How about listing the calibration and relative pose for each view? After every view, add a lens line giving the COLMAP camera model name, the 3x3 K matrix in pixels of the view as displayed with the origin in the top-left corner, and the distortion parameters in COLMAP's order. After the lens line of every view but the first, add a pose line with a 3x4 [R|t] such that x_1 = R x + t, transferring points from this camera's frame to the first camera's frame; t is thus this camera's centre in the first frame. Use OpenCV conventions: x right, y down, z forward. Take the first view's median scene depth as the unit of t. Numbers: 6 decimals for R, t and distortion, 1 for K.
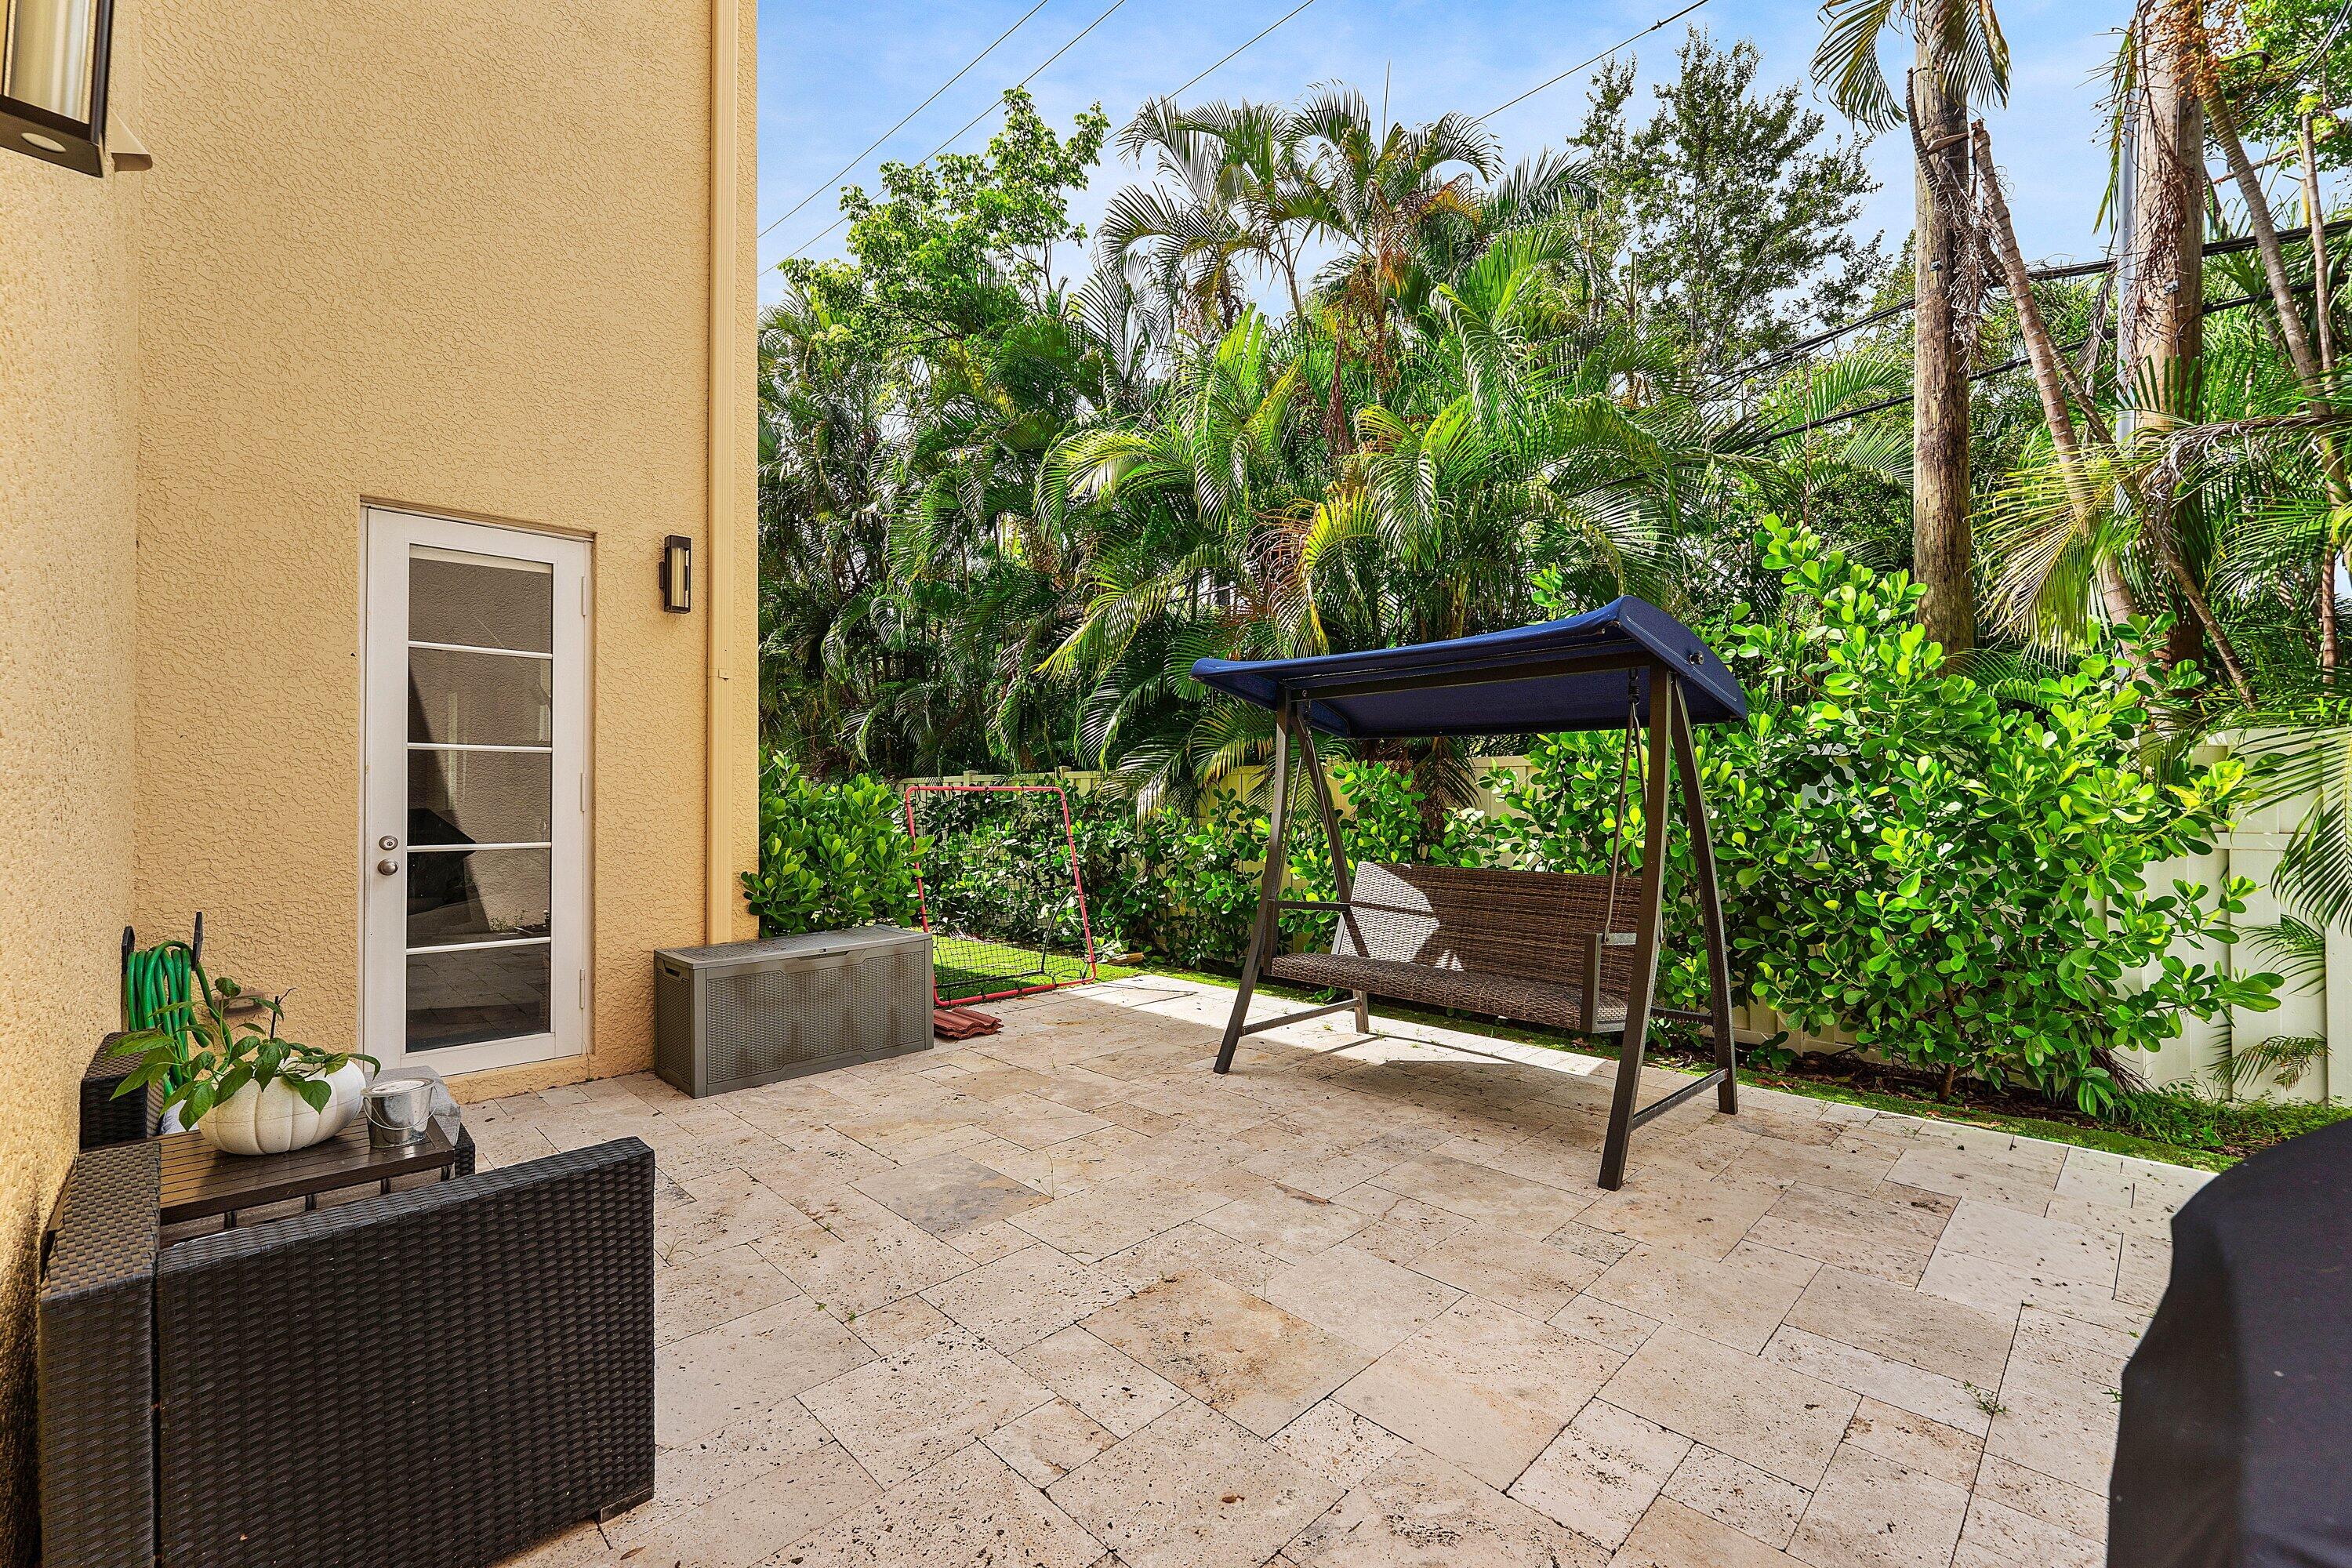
lens RADIAL K [[974.8, 0, 1156.0], [0, 974.8, 785.9], [0, 0, 1]] dist [-0.000259, 0.000458]
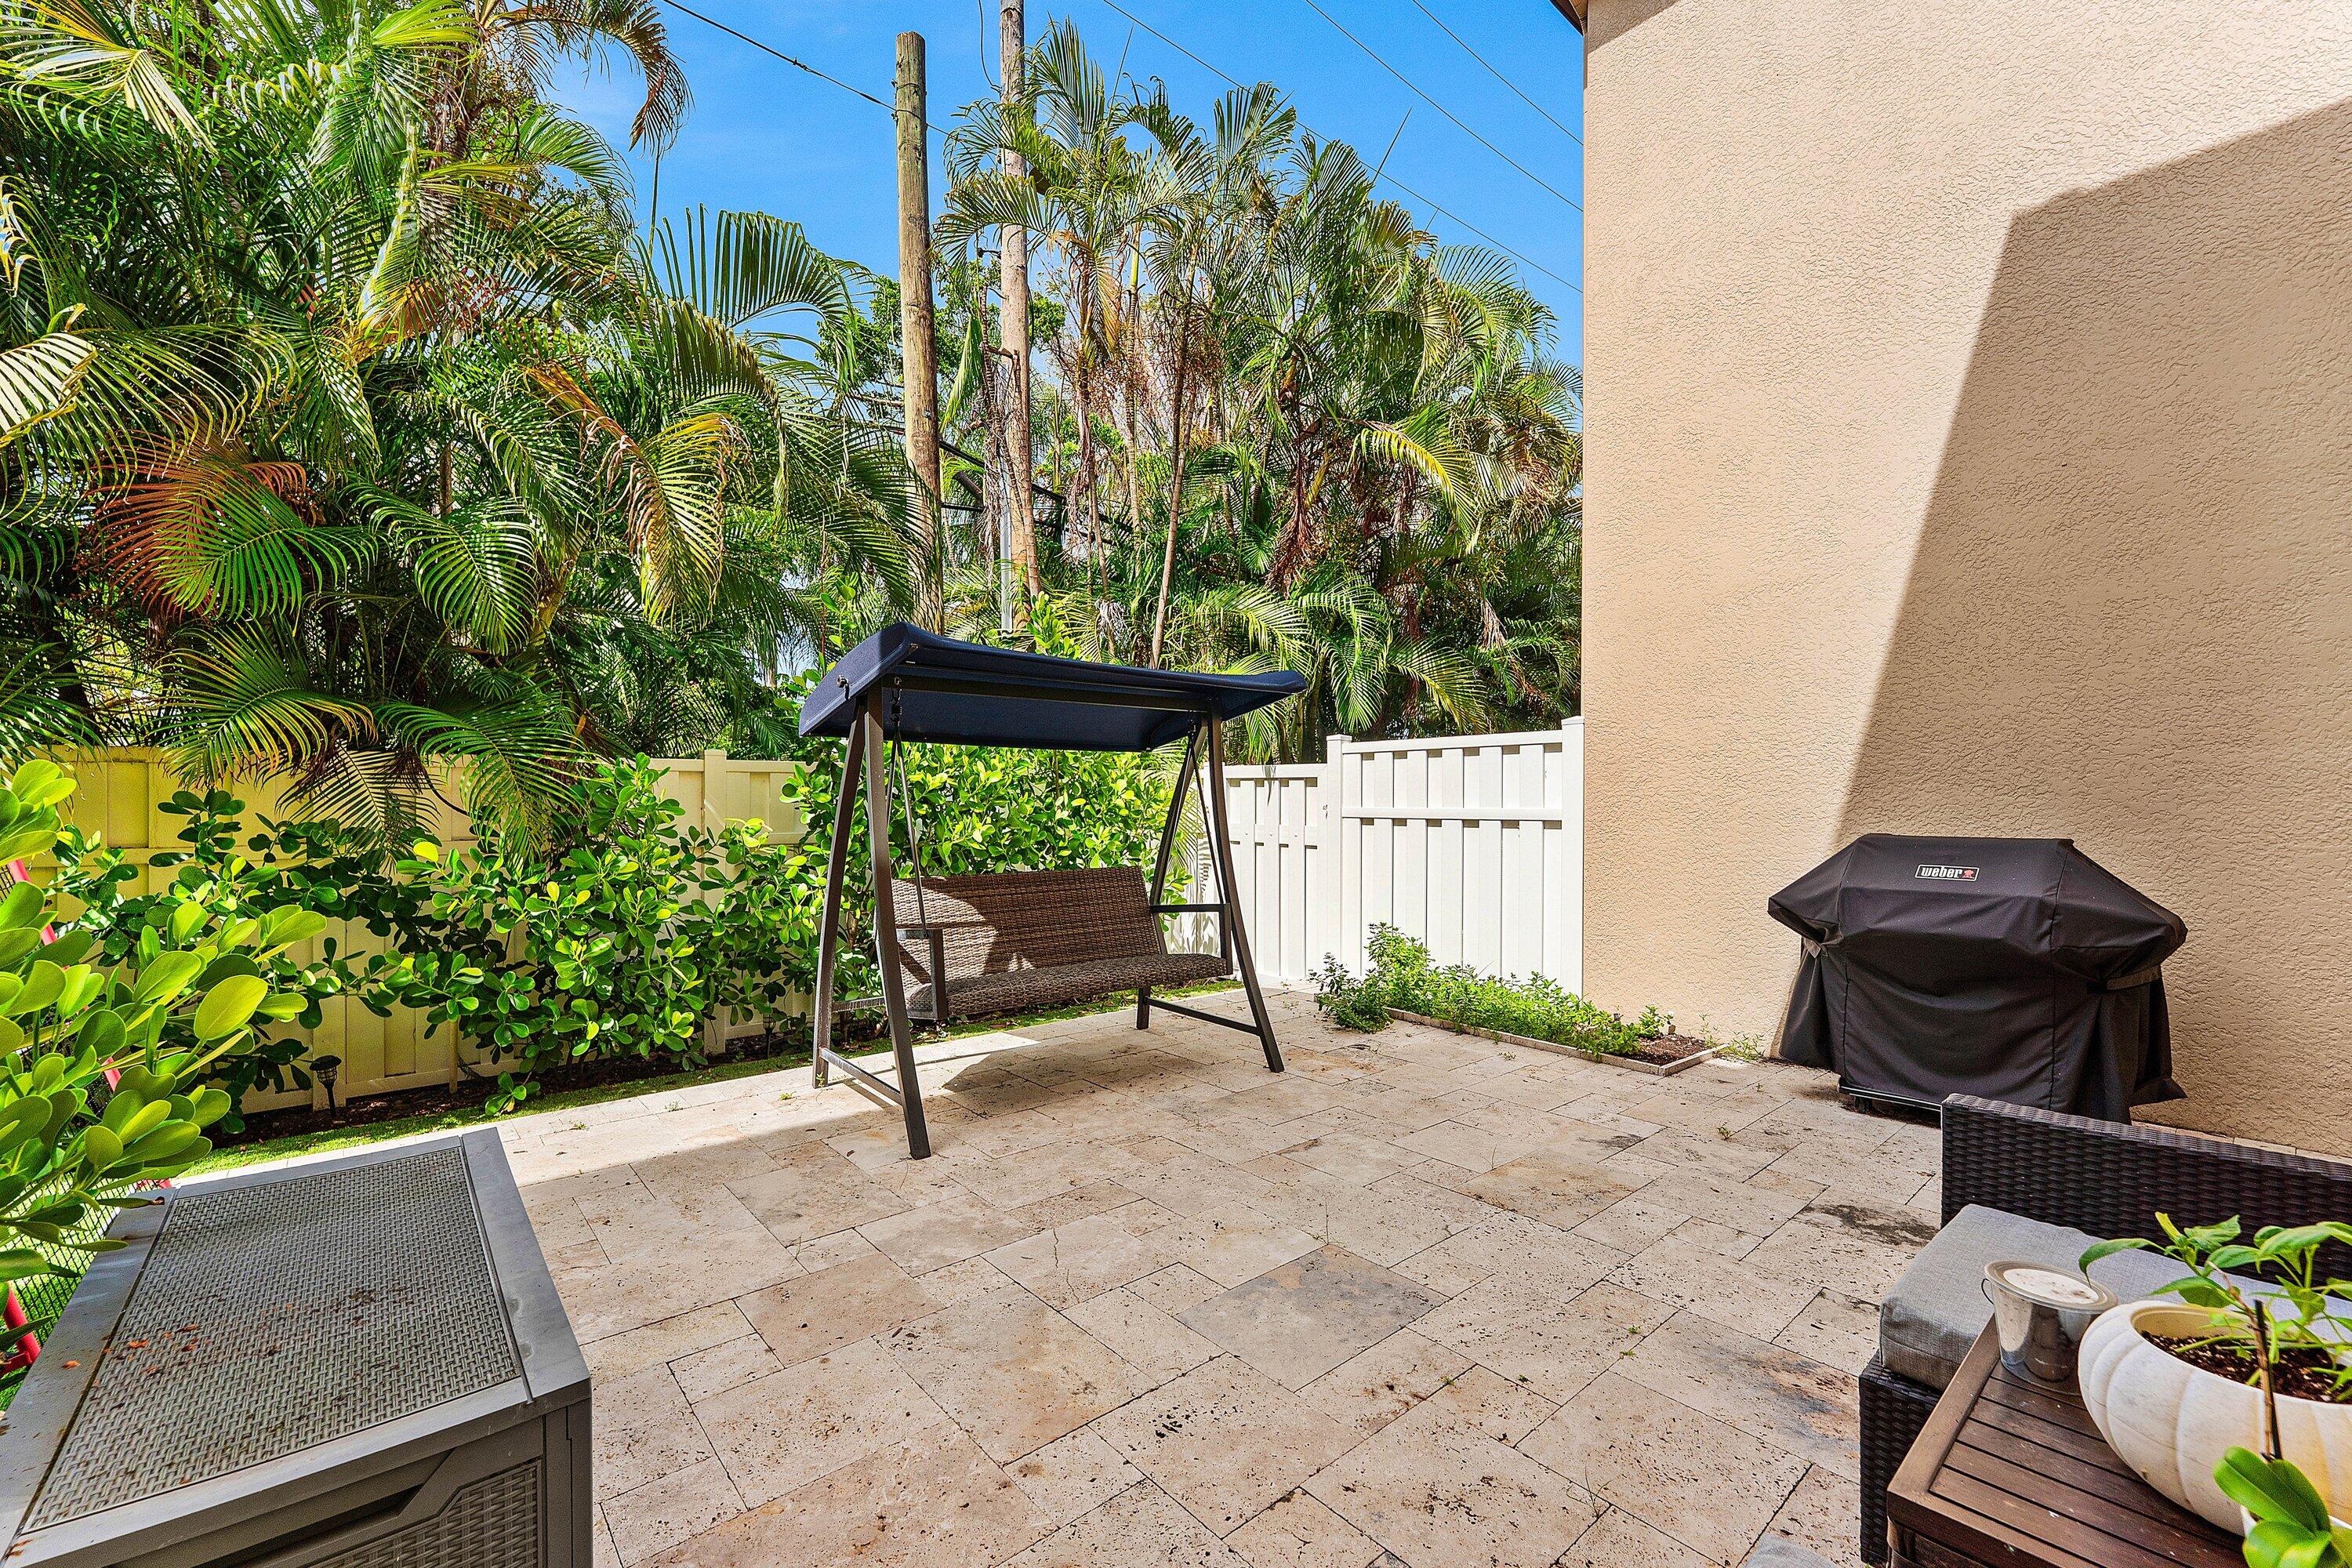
lens RADIAL K [[974.8, 0, 1164.7], [0, 974.8, 799.5], [0, 0, 1]] dist [-0.000259, 0.000458]
pose [[0.054744, 0.008232, 0.998466, -0.966986], [-0.007415, 0.999942, -0.007837, 0.015103], [-0.998473, -0.006975, 0.054802, 1.040386]]
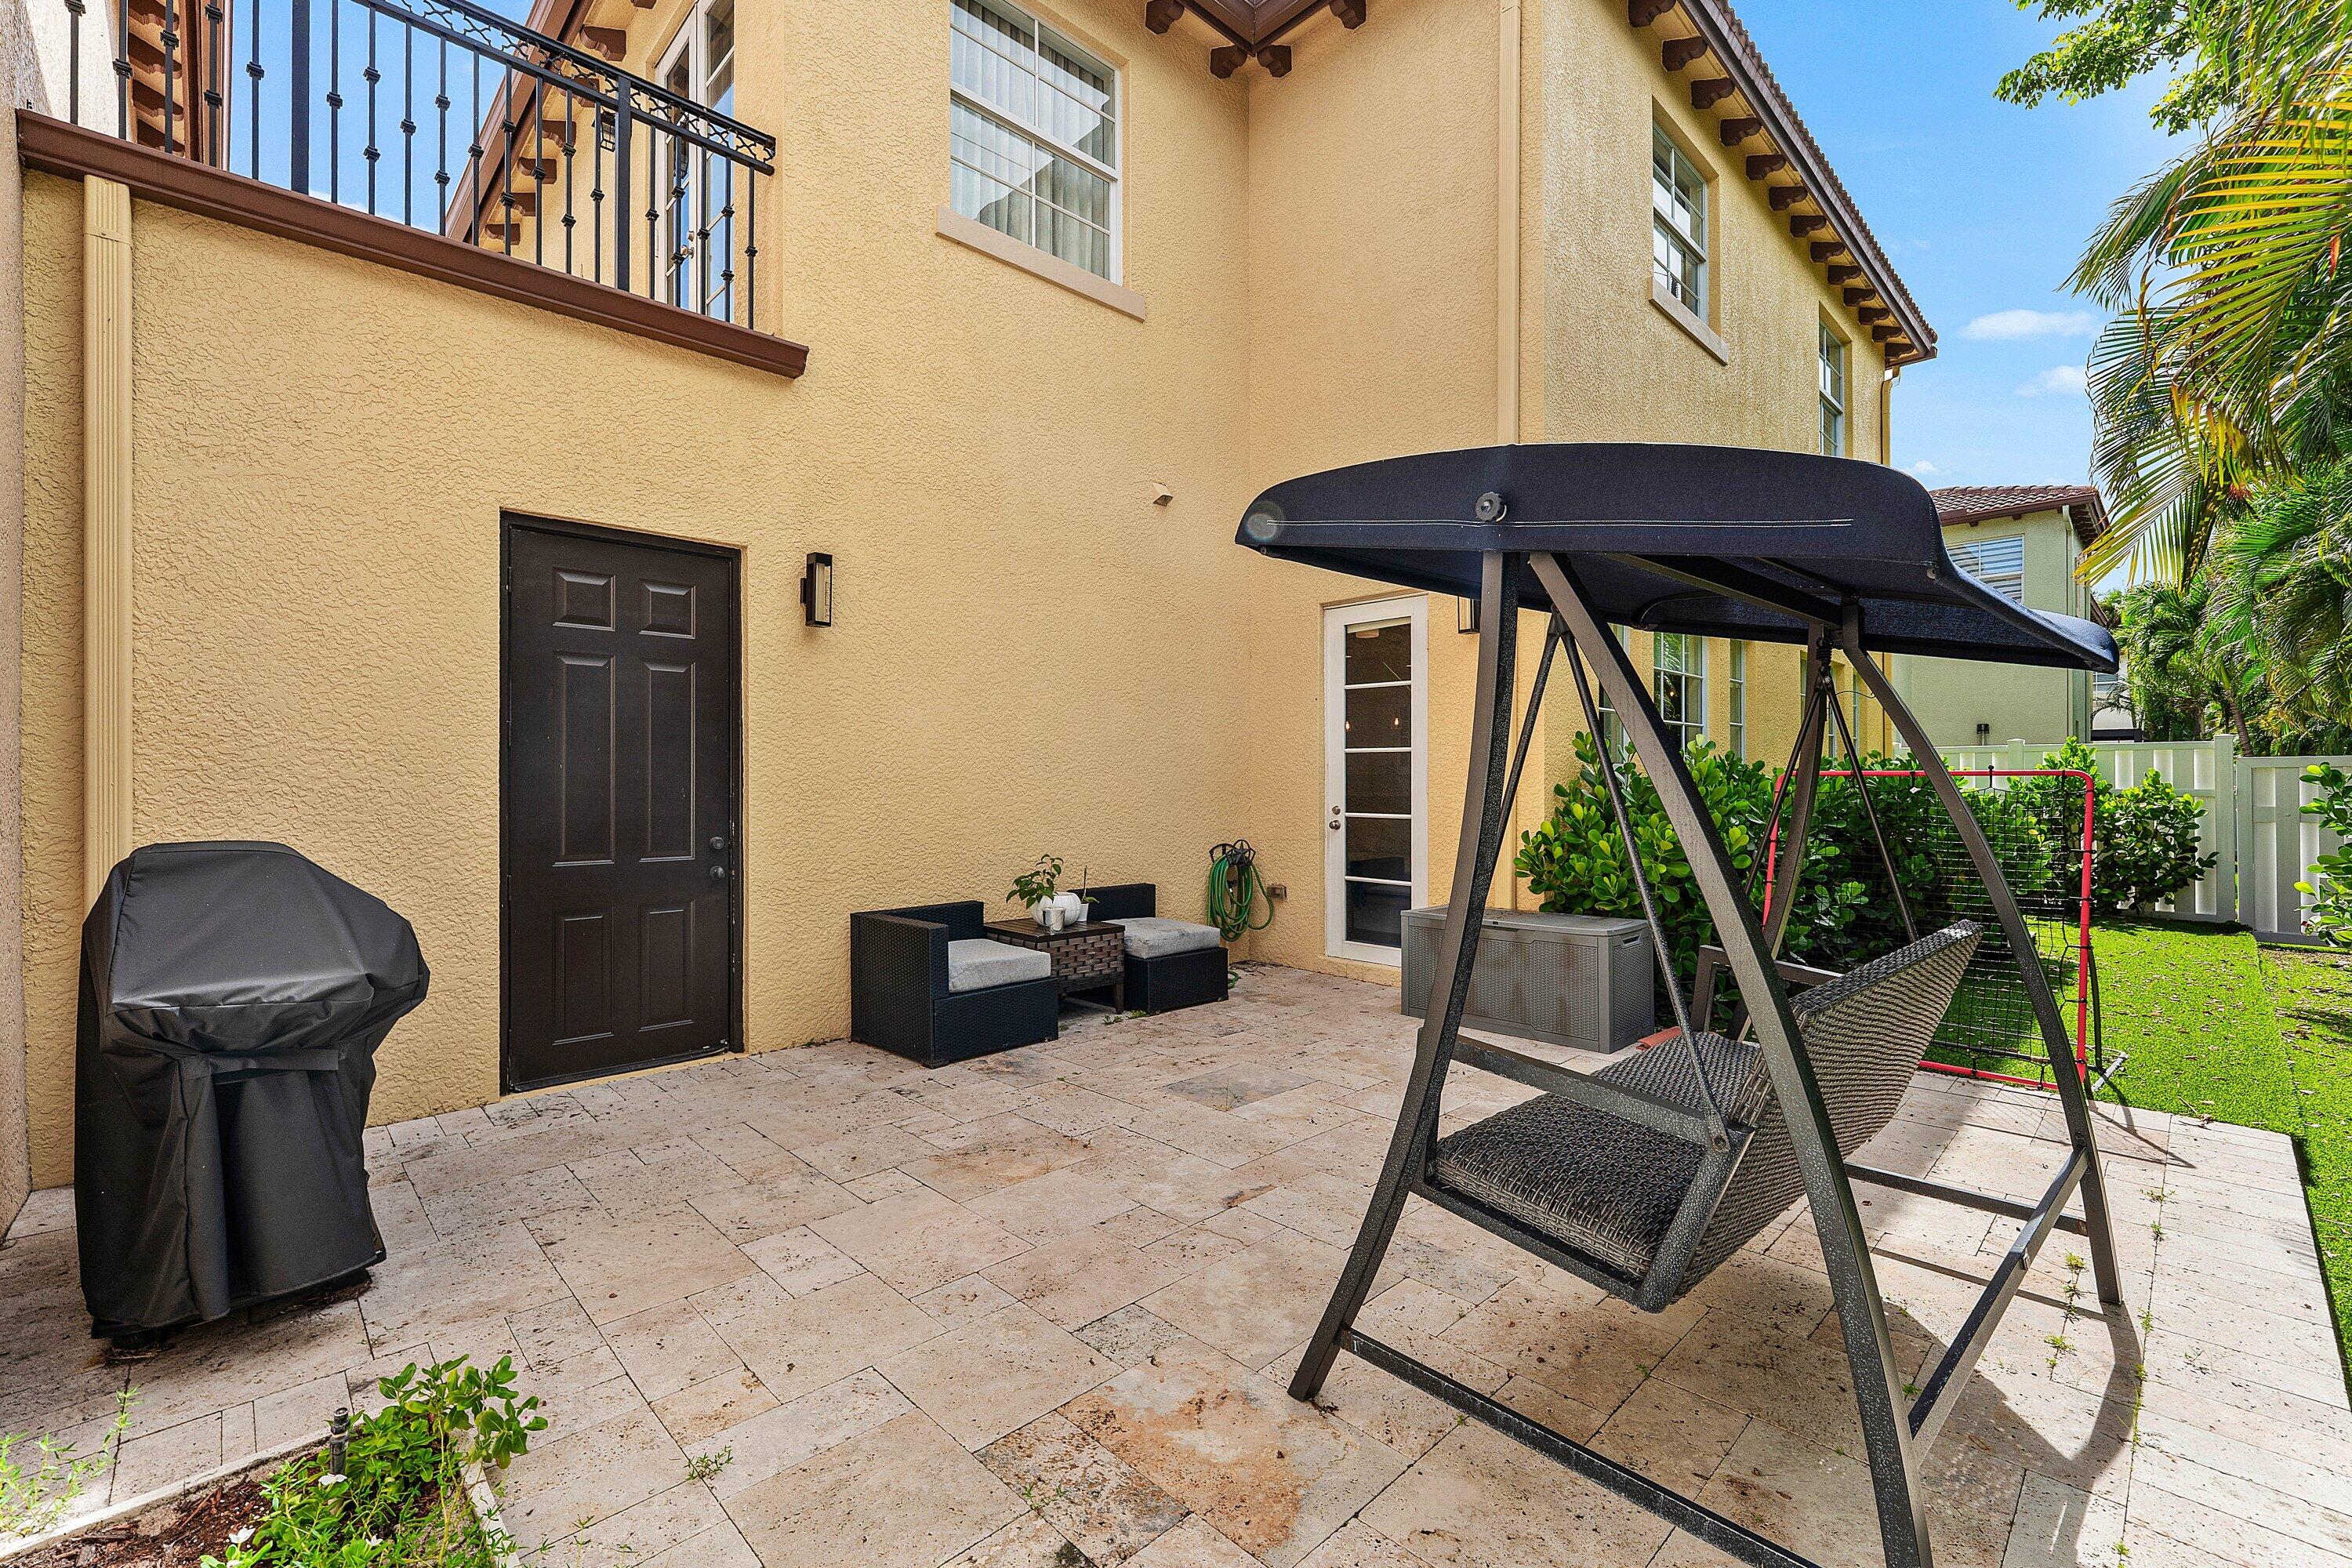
lens RADIAL K [[974.8, 0, 1164.2], [0, 974.8, 780.3], [0, 0, 1]] dist [-0.000259, 0.000458]
pose [[0.004980, 0.005196, -0.999974, 1.065580], [0.009367, 0.999942, 0.005242, -0.004515], [0.999944, -0.009393, 0.004931, 0.864592]]
